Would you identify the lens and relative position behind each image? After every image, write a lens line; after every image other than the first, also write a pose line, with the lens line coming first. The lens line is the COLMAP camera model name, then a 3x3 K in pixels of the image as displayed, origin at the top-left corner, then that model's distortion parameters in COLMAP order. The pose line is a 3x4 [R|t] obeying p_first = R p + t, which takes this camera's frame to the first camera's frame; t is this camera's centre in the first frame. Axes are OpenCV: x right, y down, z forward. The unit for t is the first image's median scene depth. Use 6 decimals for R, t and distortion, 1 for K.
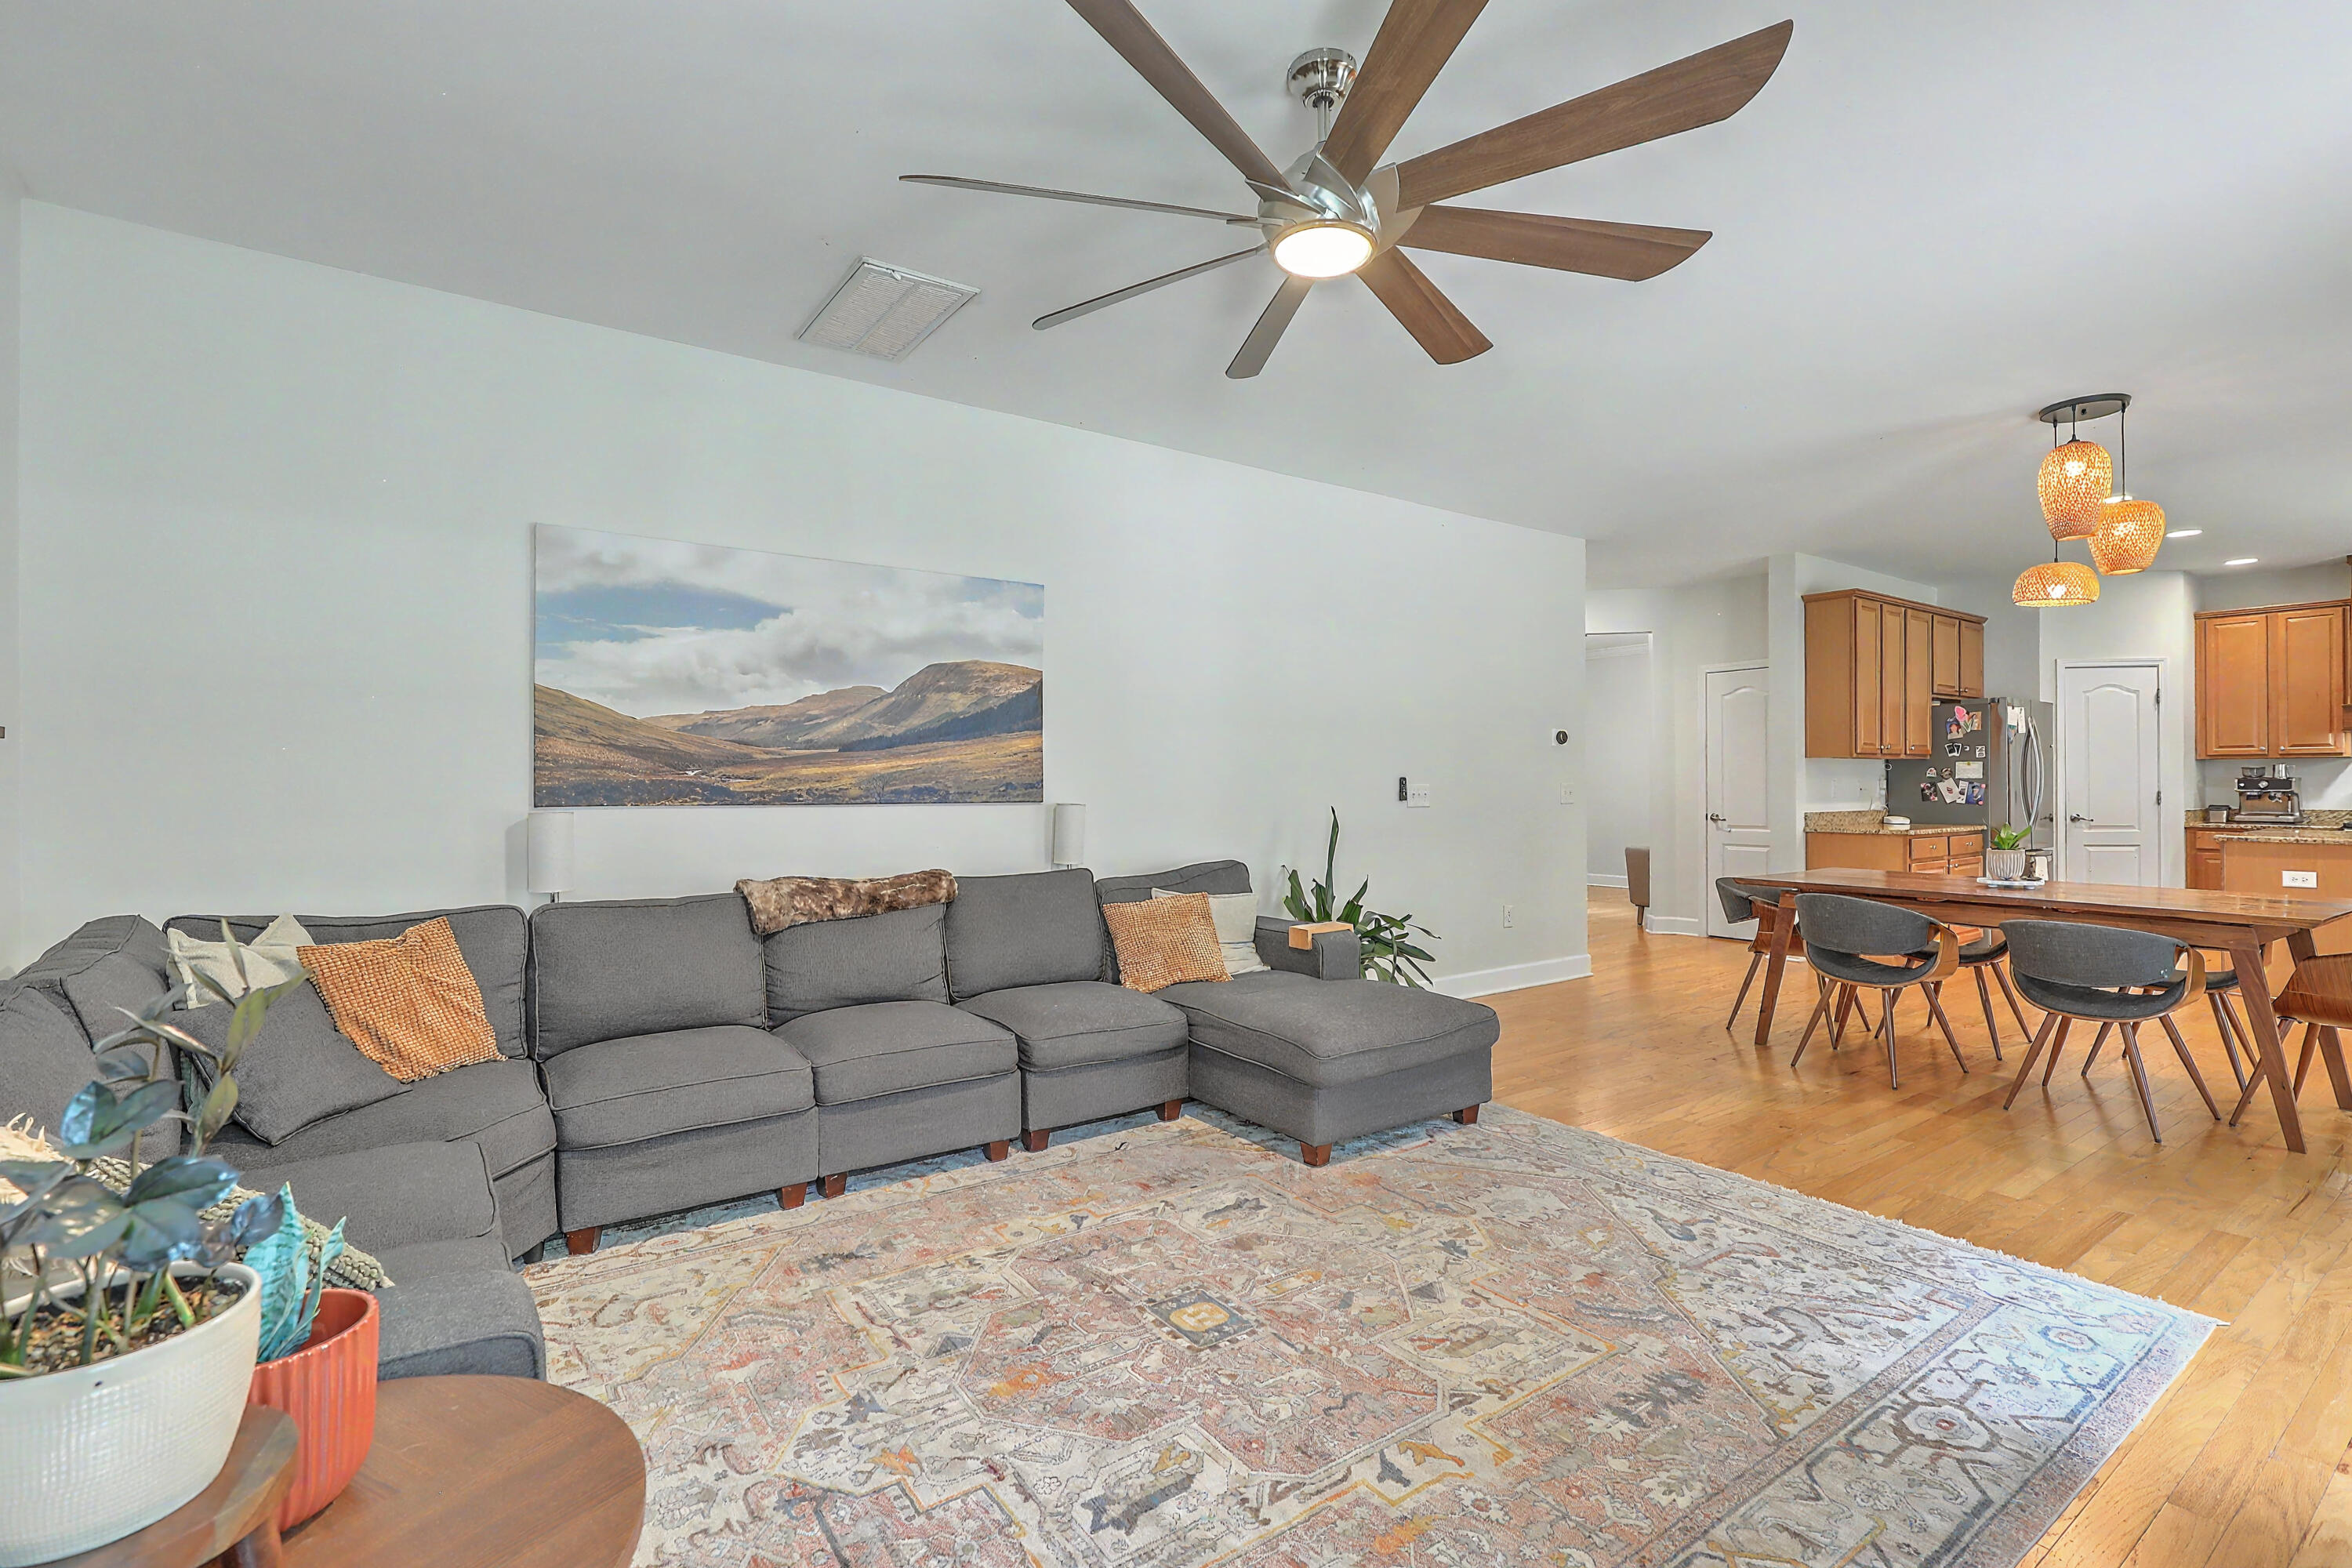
lens RADIAL K [[1065.6, 0, 1194.8], [0, 1065.6, 783.2], [0, 0, 1]] dist [-0.000314, -0.000268]
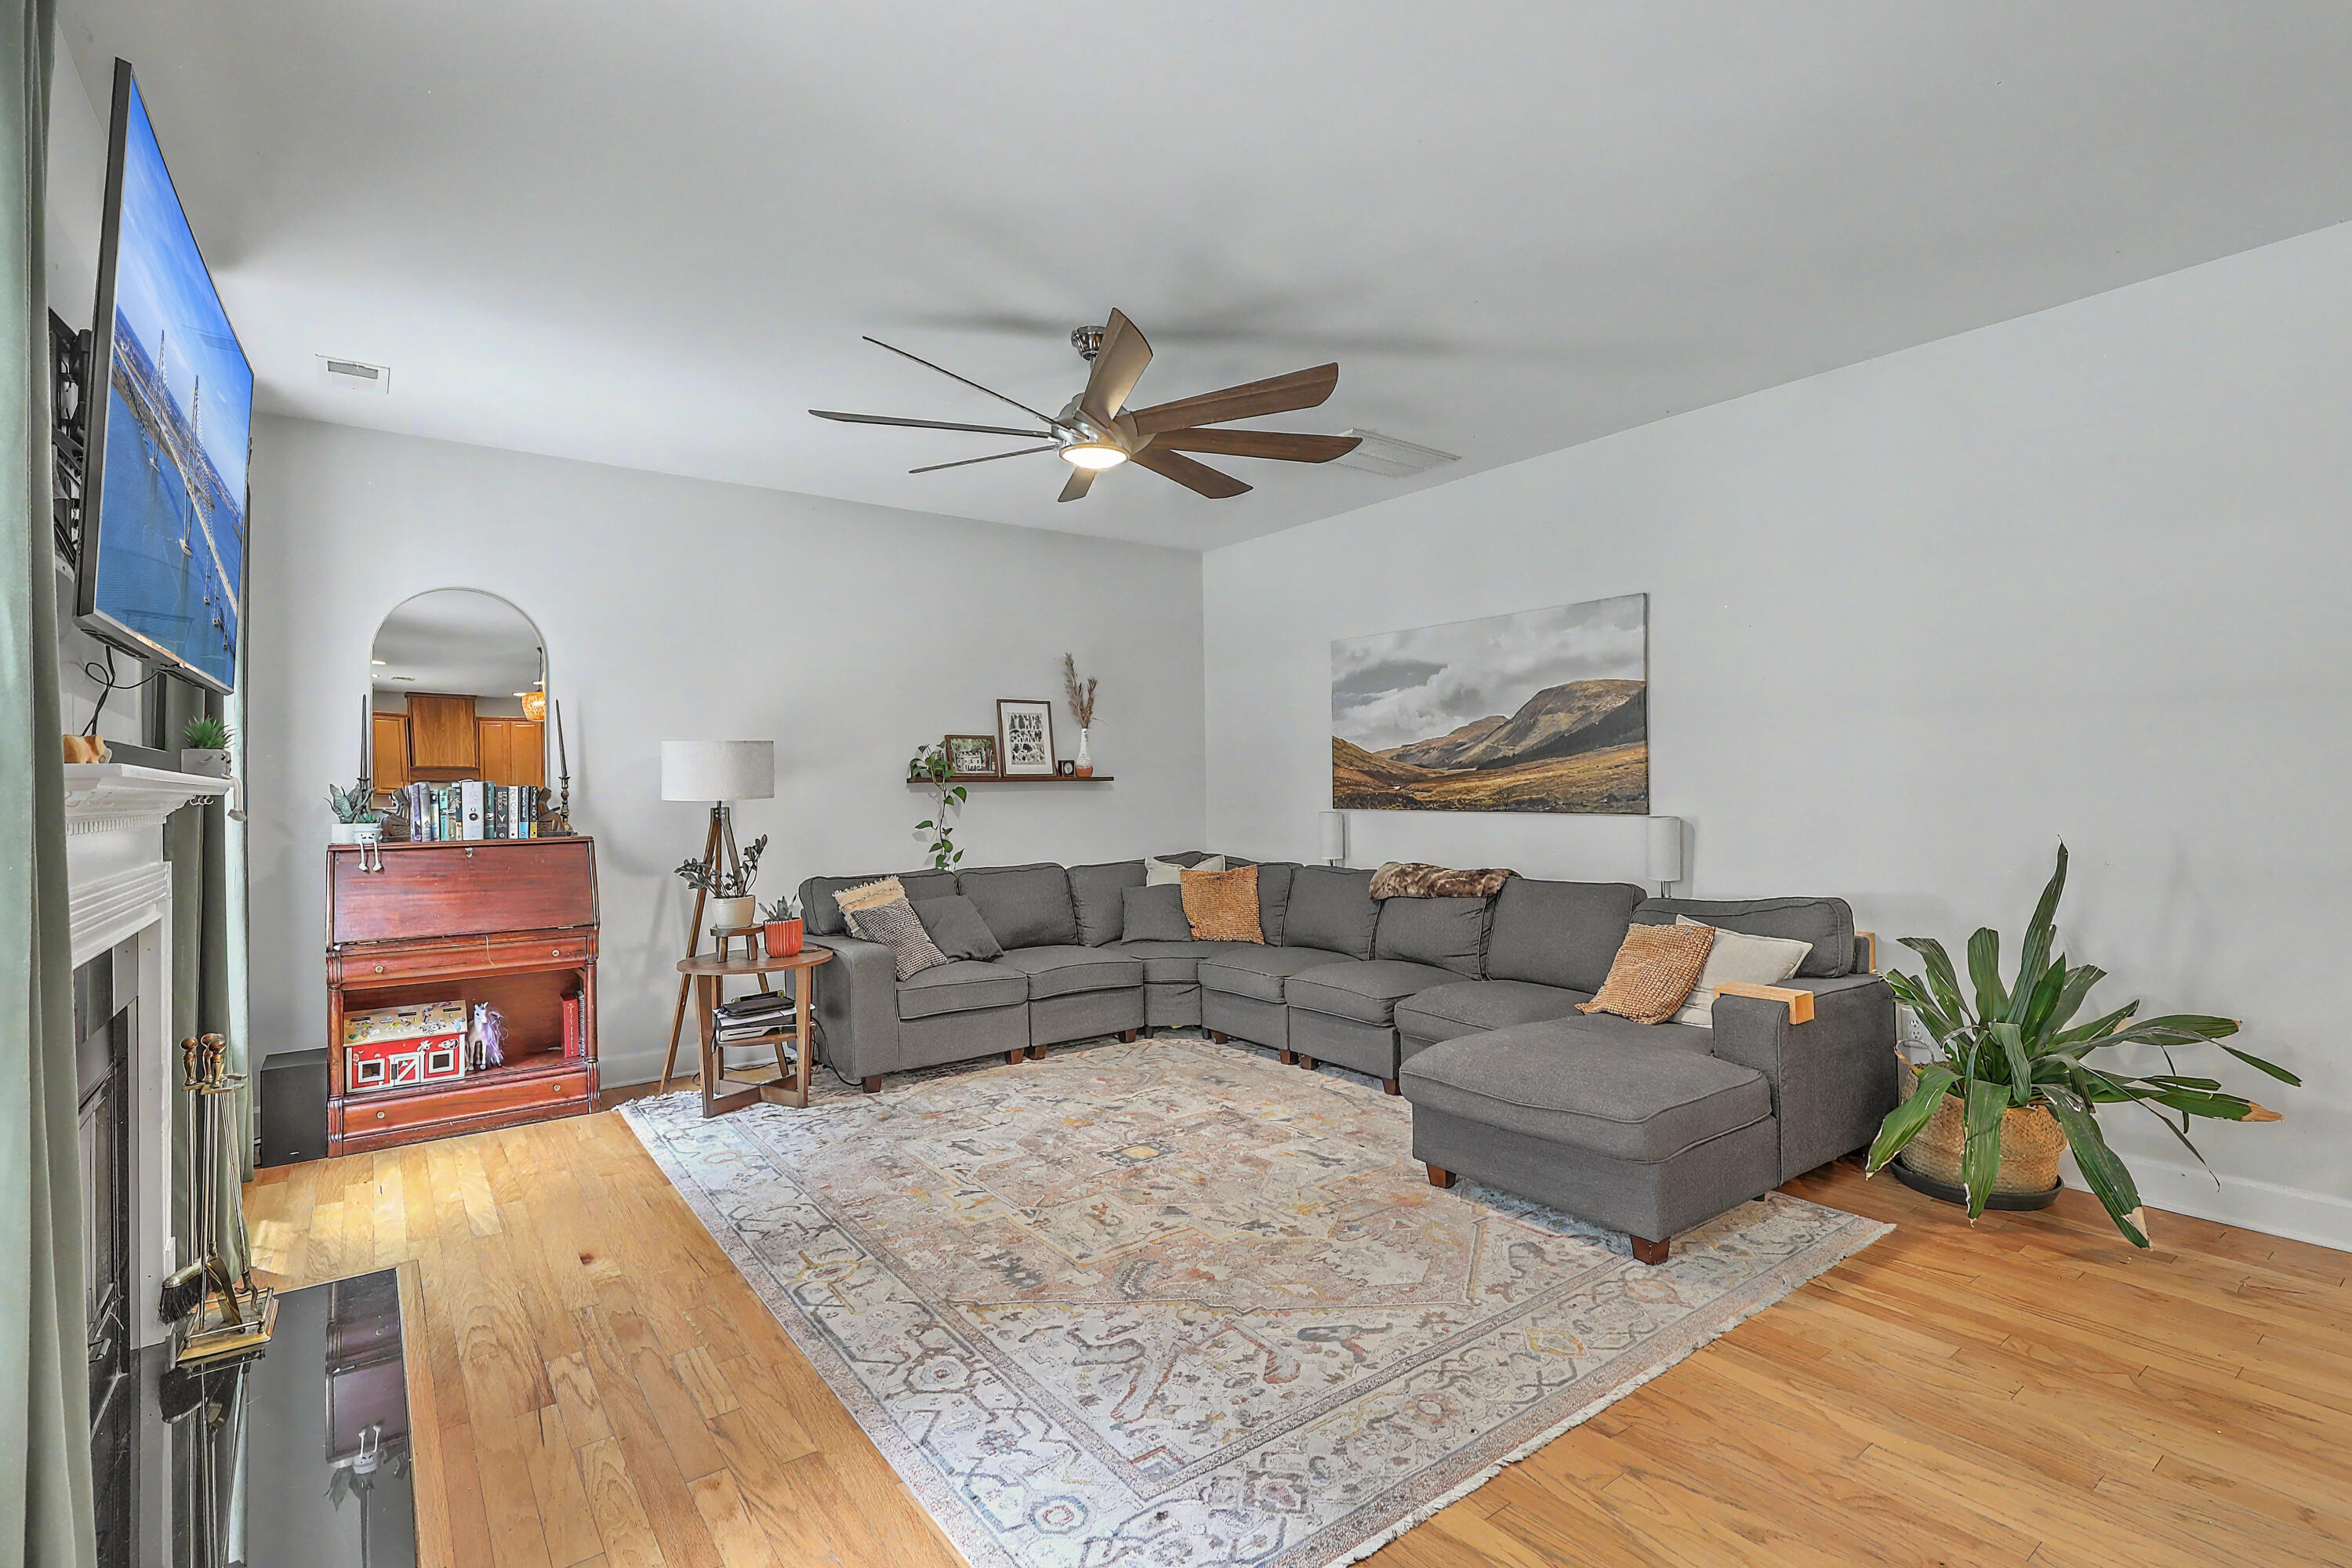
lens RADIAL K [[1083.9, 0, 1193.2], [0, 1083.9, 784.4], [0, 0, 1]] dist [0.000911, 0.000025]
pose [[0.030962, 0.002961, -0.999516, 1.047136], [0.015781, 0.999870, 0.003451, -0.024533], [0.999396, -0.015880, 0.030911, 0.688755]]
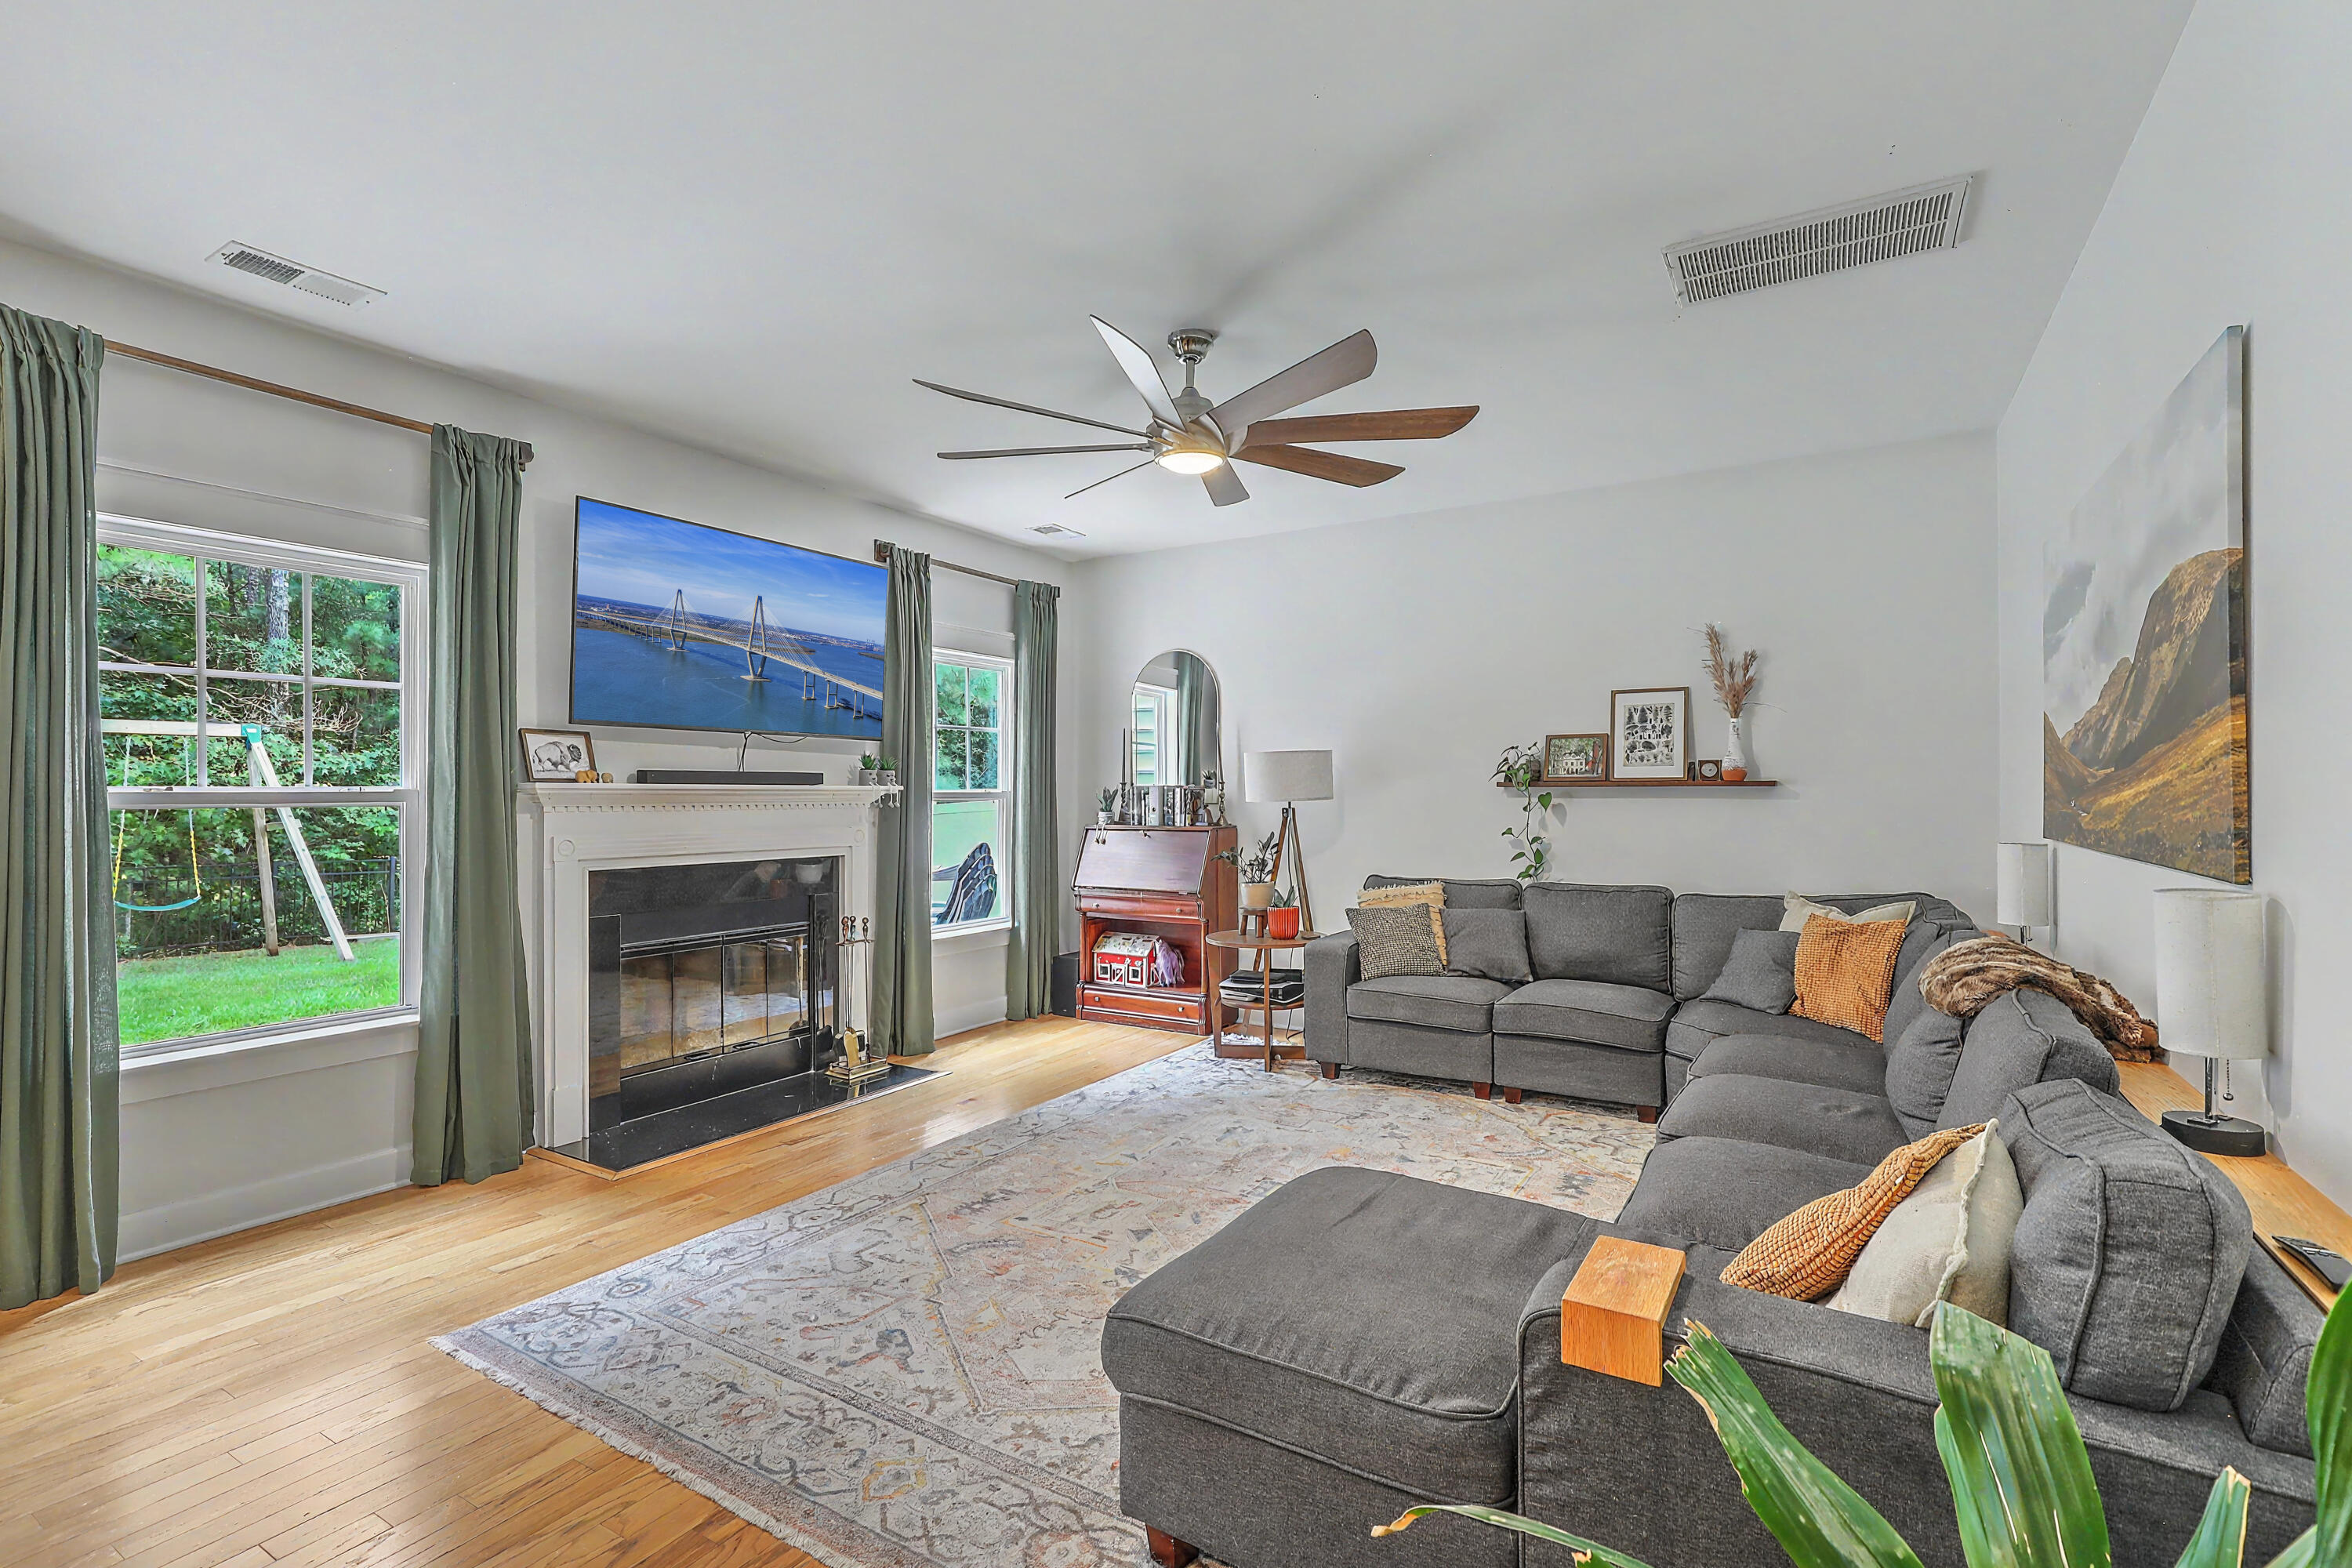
lens RADIAL K [[1065.6, 0, 1194.8], [0, 1065.6, 783.2], [0, 0, 1]] dist [-0.000314, -0.000268]
pose [[-0.916703, 0.002306, -0.399563, 0.452991], [0.006809, 0.999928, -0.009850, -0.021852], [0.399512, -0.011750, -0.916653, 1.502009]]
